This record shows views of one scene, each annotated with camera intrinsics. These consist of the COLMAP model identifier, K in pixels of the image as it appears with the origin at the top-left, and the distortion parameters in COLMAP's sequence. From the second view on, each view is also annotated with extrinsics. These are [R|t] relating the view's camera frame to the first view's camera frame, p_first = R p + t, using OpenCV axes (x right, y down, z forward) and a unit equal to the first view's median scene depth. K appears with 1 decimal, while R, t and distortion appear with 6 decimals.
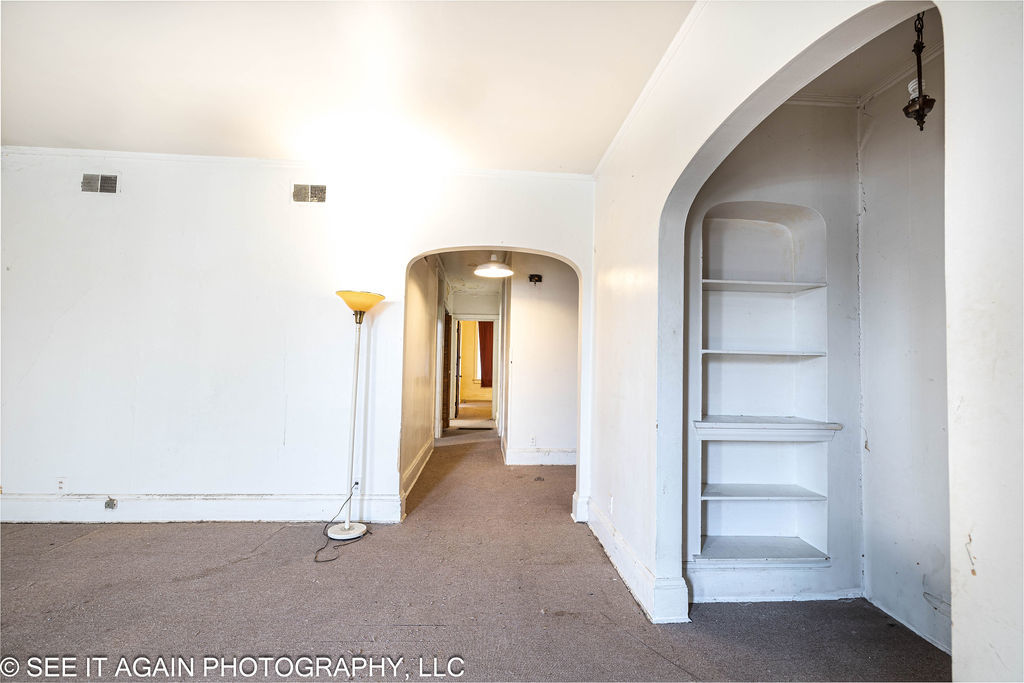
lens RADIAL K [[438.1, 0, 512.0], [0, 438.1, 341.5], [0, 0, 1]] dist [0.000989, 0.000159]
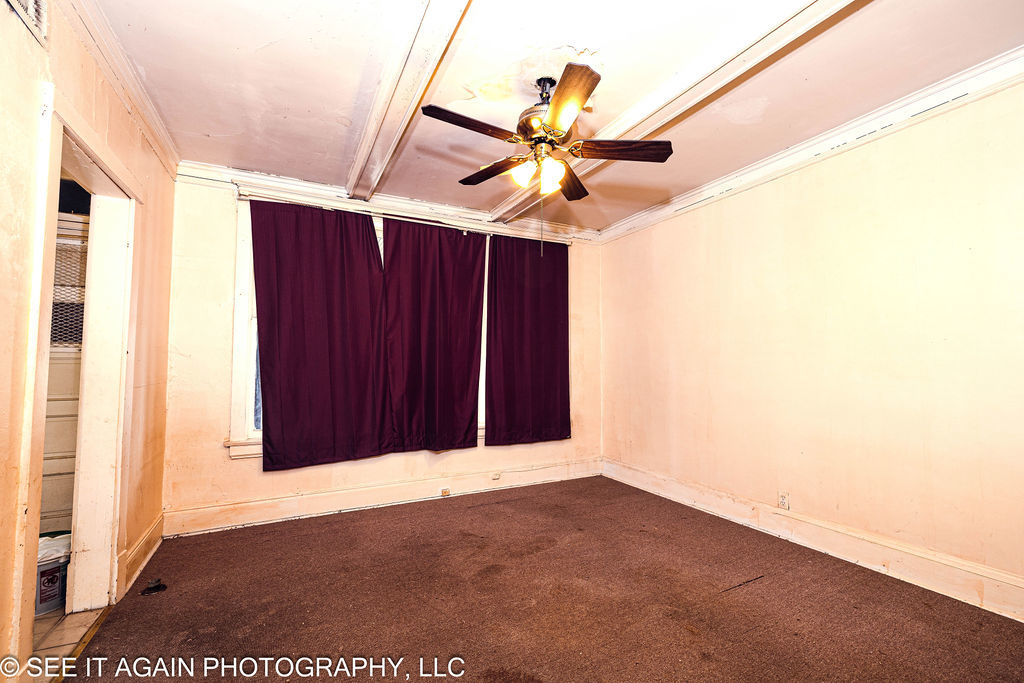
lens RADIAL K [[438.1, 0, 512.0], [0, 438.1, 341.5], [0, 0, 1]] dist [0.000989, 0.000159]
pose [[0.901959, -0.003837, 0.431804, -0.012643], [0.011160, 0.999834, -0.014427, 0.009095], [-0.431677, 0.017832, 0.901852, 0.180648]]
